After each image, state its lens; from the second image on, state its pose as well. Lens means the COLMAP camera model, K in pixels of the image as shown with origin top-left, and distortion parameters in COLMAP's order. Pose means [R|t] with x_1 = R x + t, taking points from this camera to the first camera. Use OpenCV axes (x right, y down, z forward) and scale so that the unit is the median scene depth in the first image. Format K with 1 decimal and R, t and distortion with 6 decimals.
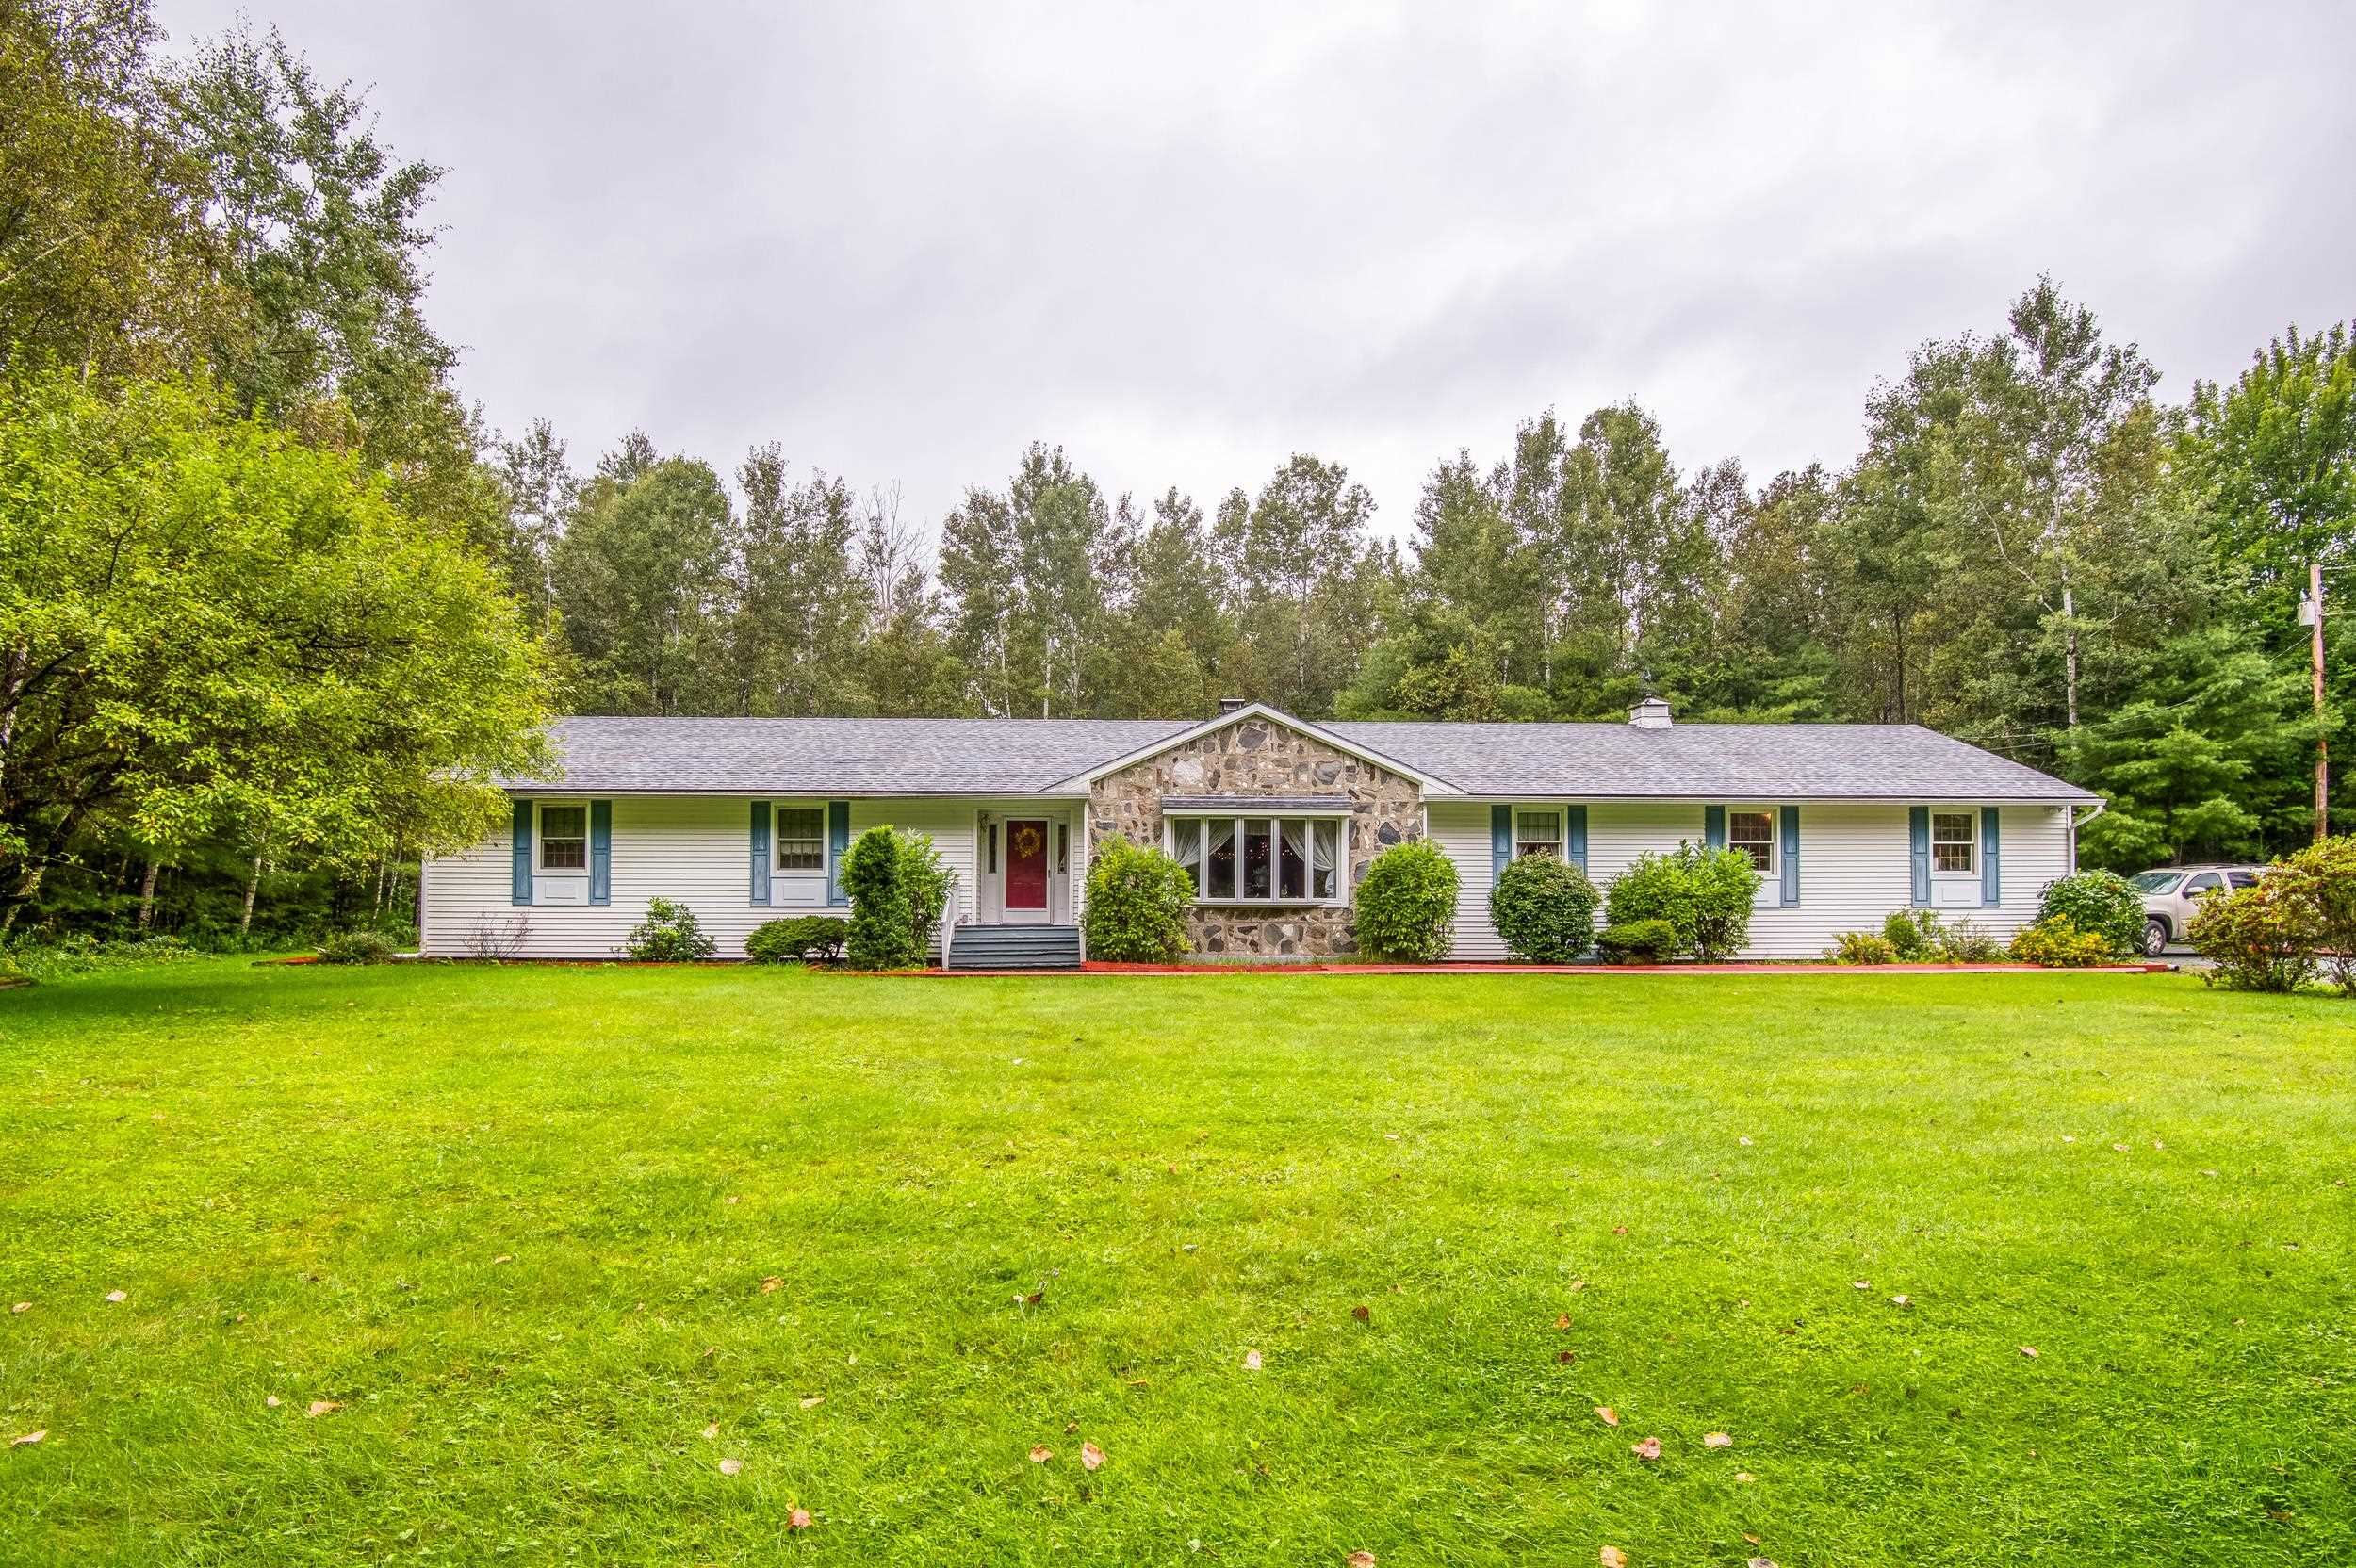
lens RADIAL K [[1096.9, 0, 1180.7], [0, 1096.9, 847.8], [0, 0, 1]] dist [-0.000716, -0.019197]
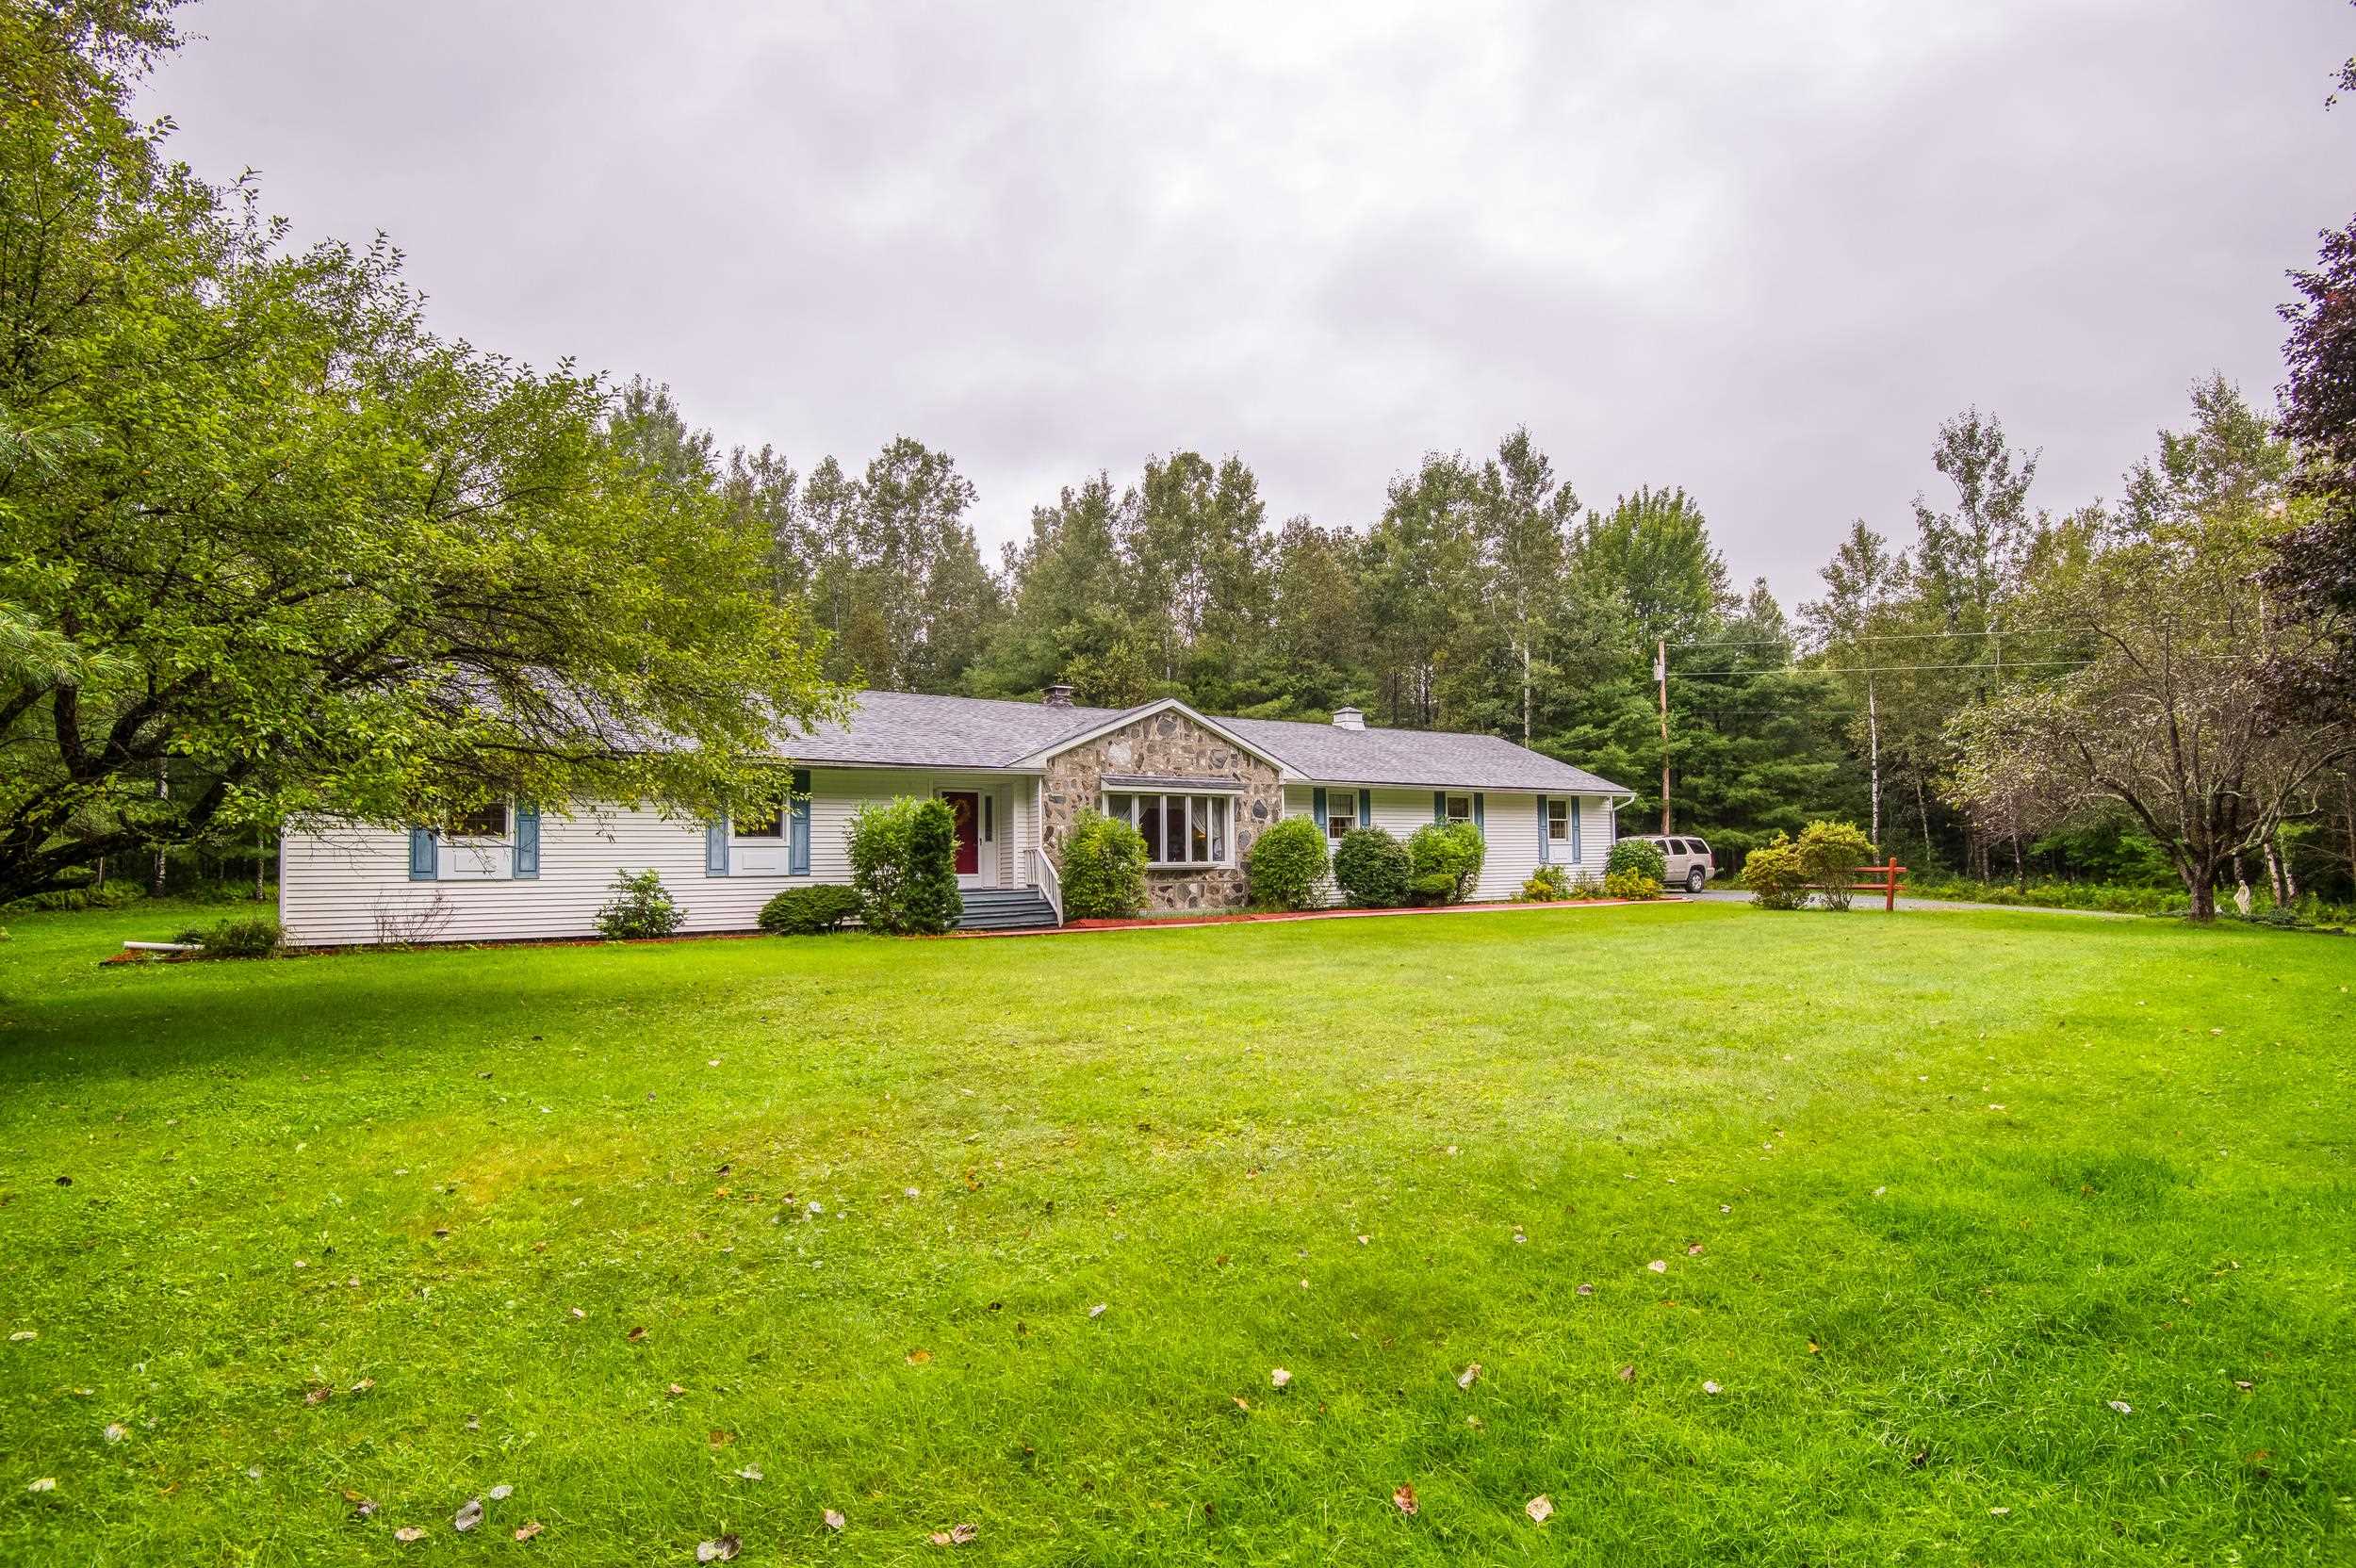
lens RADIAL K [[1063.0, 0, 1178.0], [0, 1063.0, 784.0], [0, 0, 1]] dist [0.001437, 0.000023]
pose [[0.871443, 0.024317, 0.489893, -0.487446], [-0.011390, 0.999504, -0.029352, -0.004932], [-0.490364, 0.019999, 0.871288, -0.012018]]
